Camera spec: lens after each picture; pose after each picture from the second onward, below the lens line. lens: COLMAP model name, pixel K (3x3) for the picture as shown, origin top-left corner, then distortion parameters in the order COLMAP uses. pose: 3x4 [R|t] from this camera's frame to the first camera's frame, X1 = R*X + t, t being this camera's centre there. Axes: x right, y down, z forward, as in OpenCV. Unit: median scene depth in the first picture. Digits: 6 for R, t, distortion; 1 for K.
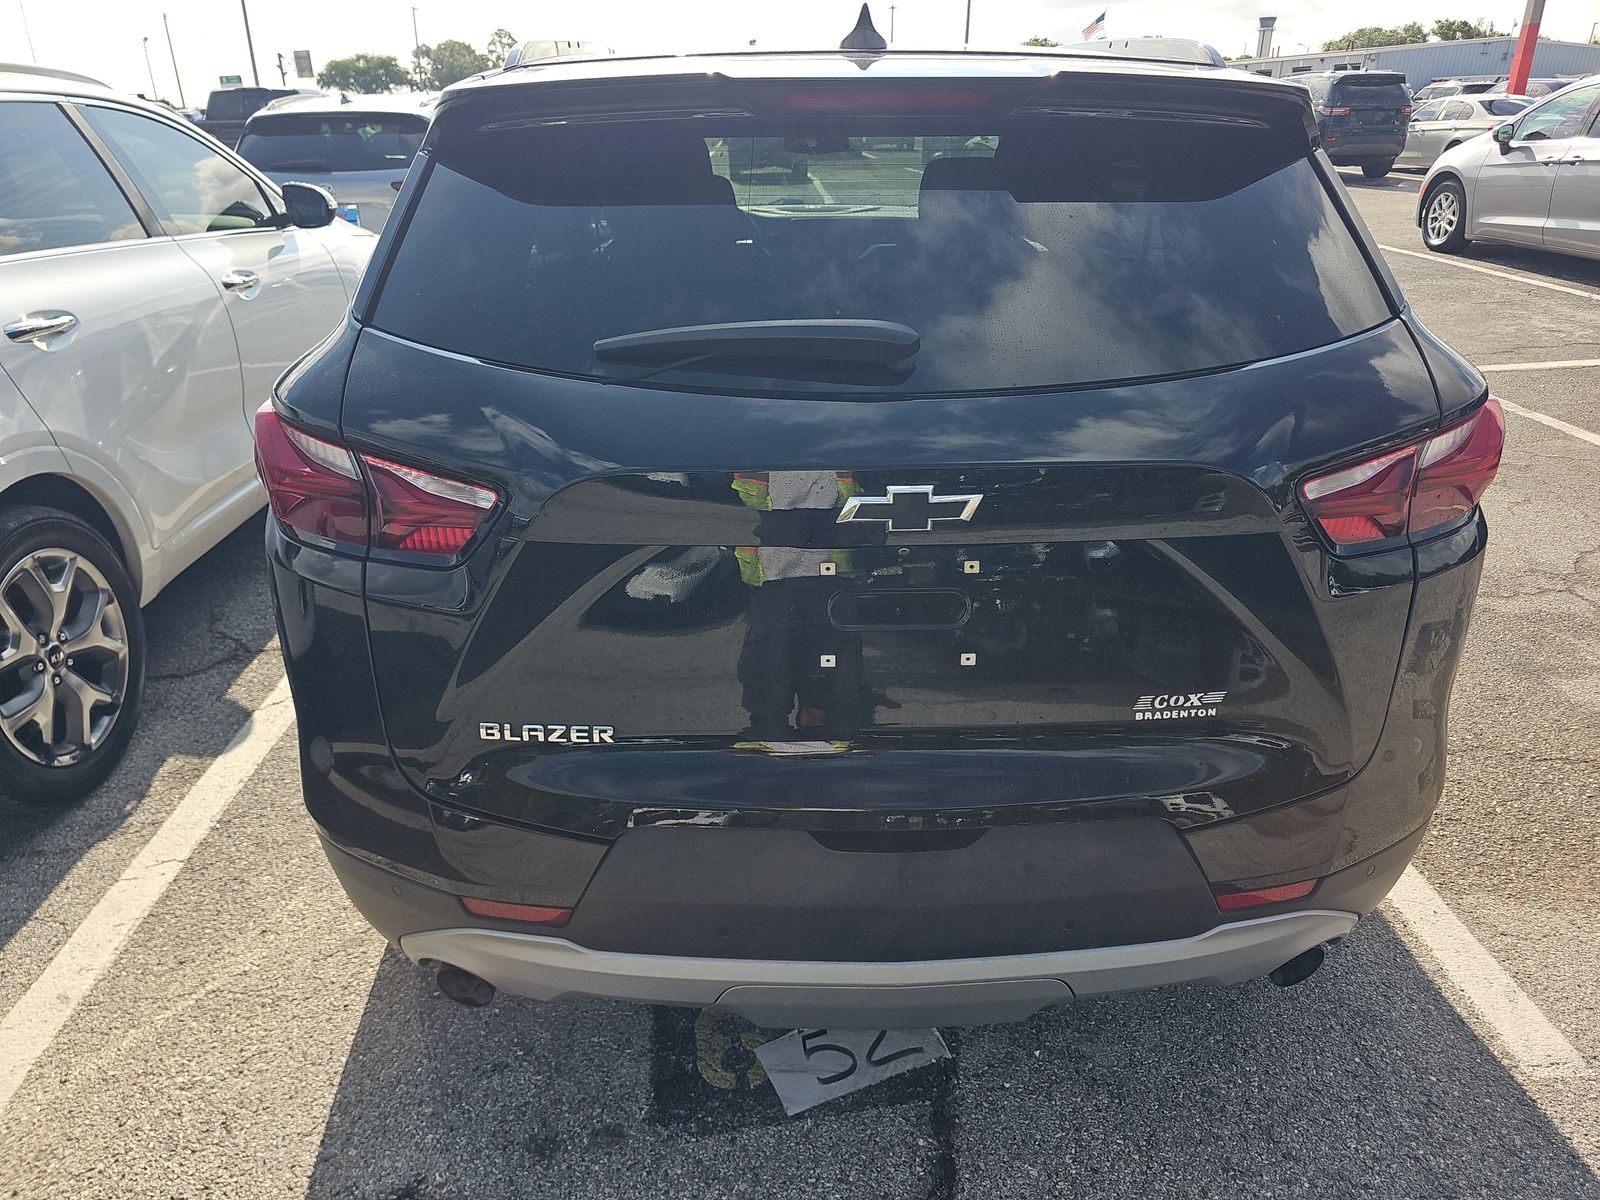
lens RADIAL K [[1071.0, 0, 800.0], [0, 1071.0, 600.0], [0, 0, 1]] dist [-0.002567, -0.001206]
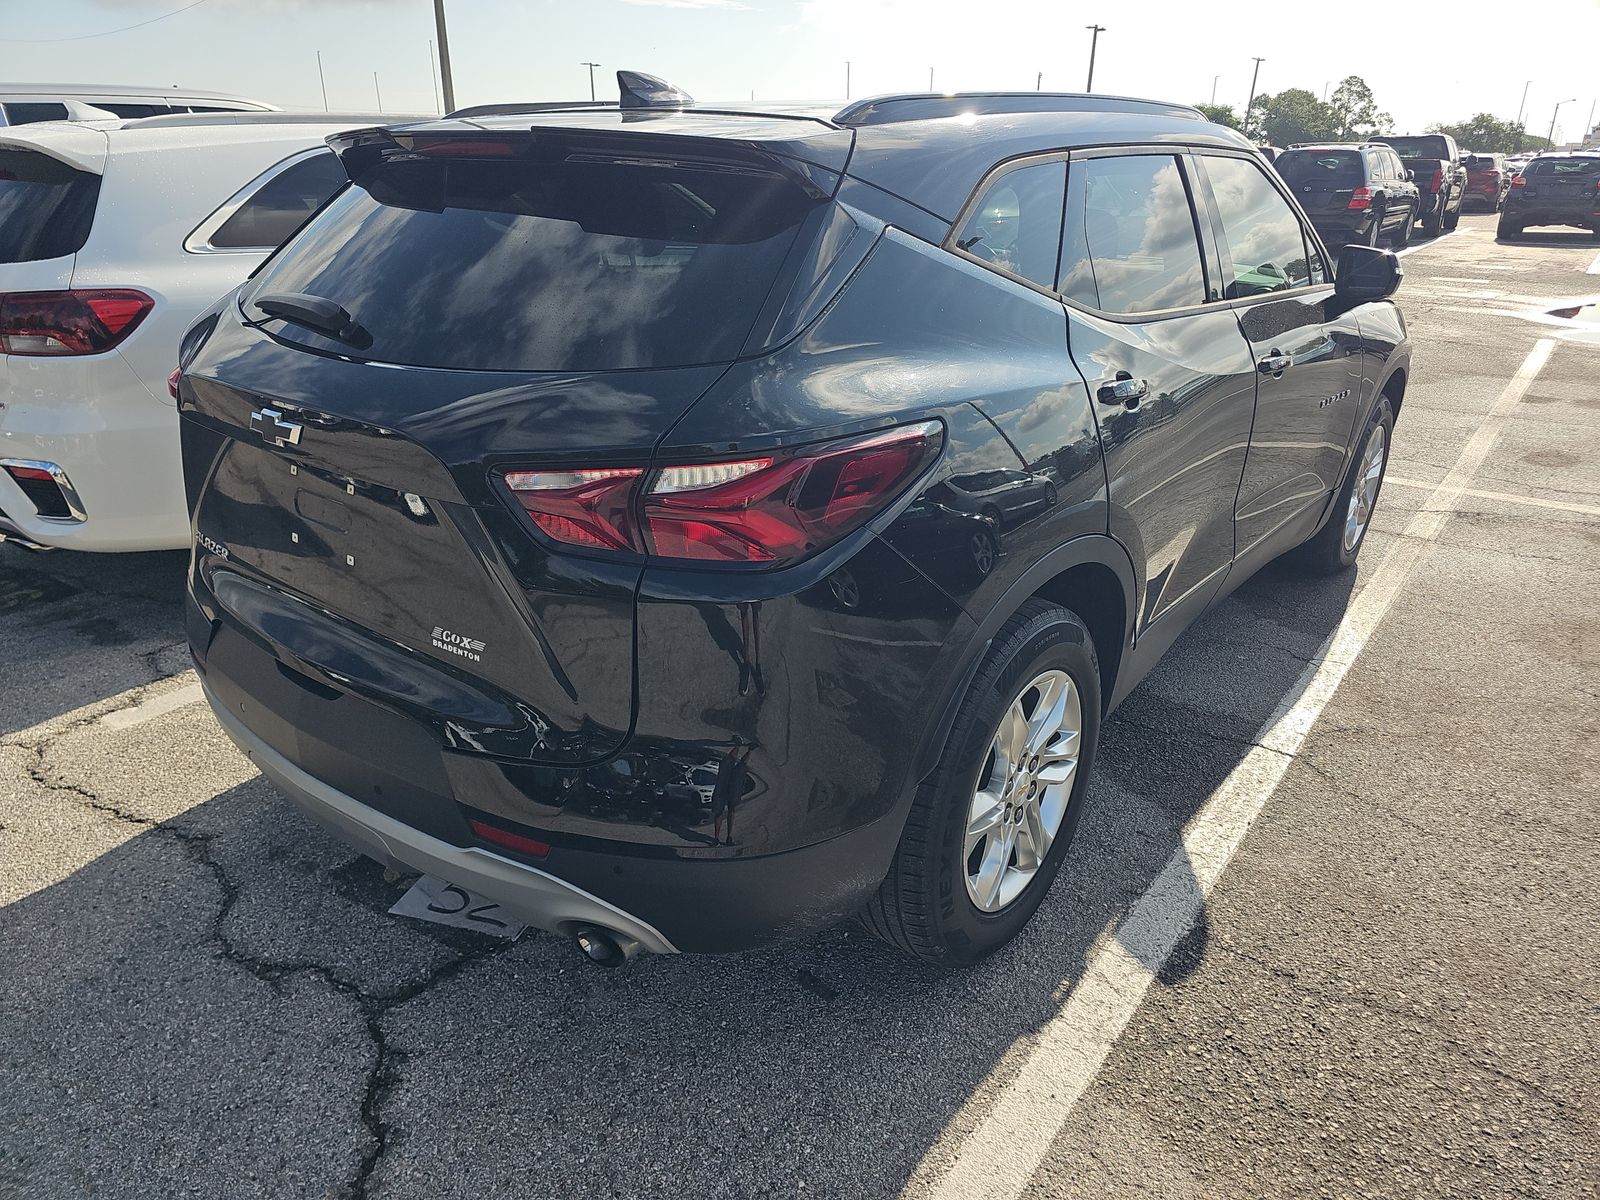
lens RADIAL K [[1071.0, 0, 800.0], [0, 1071.0, 600.0], [0, 0, 1]] dist [-0.002567, -0.001206]
pose [[0.764623, 0.252680, -0.592878, 1.031296], [-0.275157, 0.959869, 0.054224, -0.091509], [0.582786, 0.121673, 0.803465, 0.192499]]
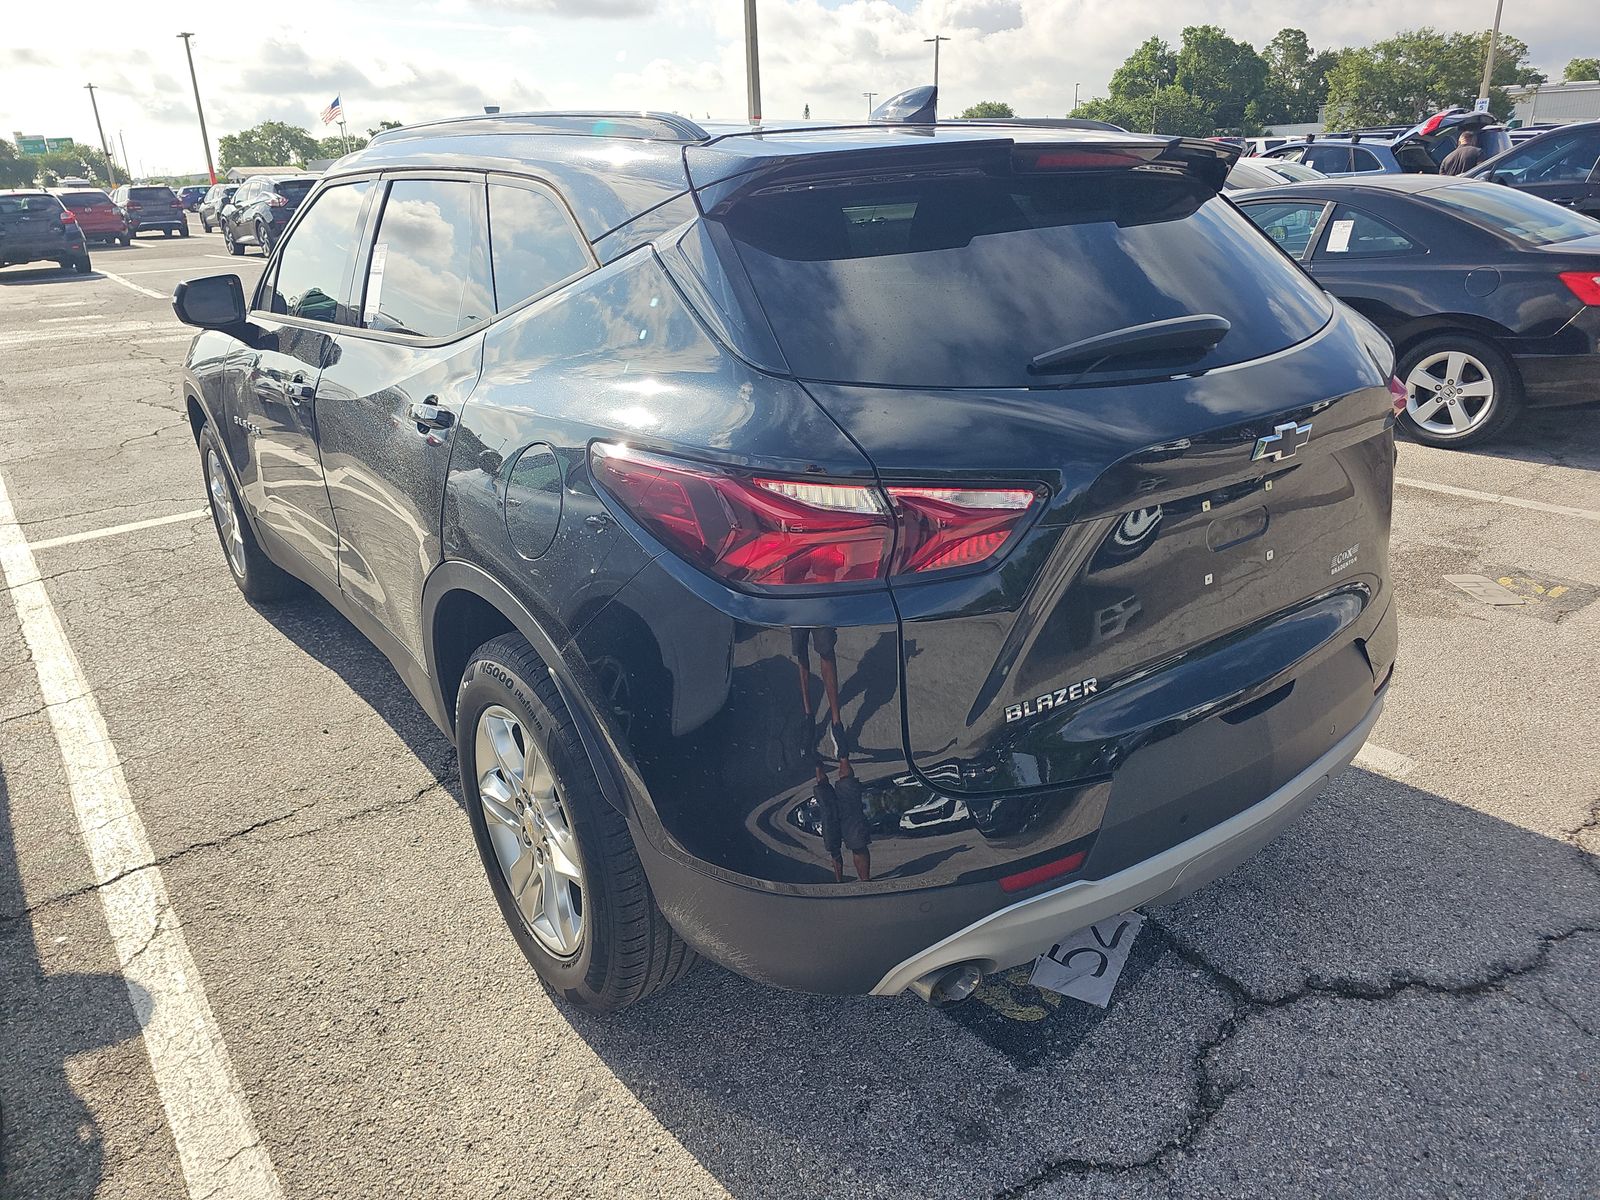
lens RADIAL K [[1073.7, 0, 823.1], [0, 1073.7, 589.2], [0, 0, 1]] dist [0.006455, -0.004466]
pose [[0.804246, -0.229093, 0.548366, -0.775946], [0.267376, 0.963536, 0.010400, -0.049403], [-0.530753, 0.138256, 0.836174, 0.120354]]
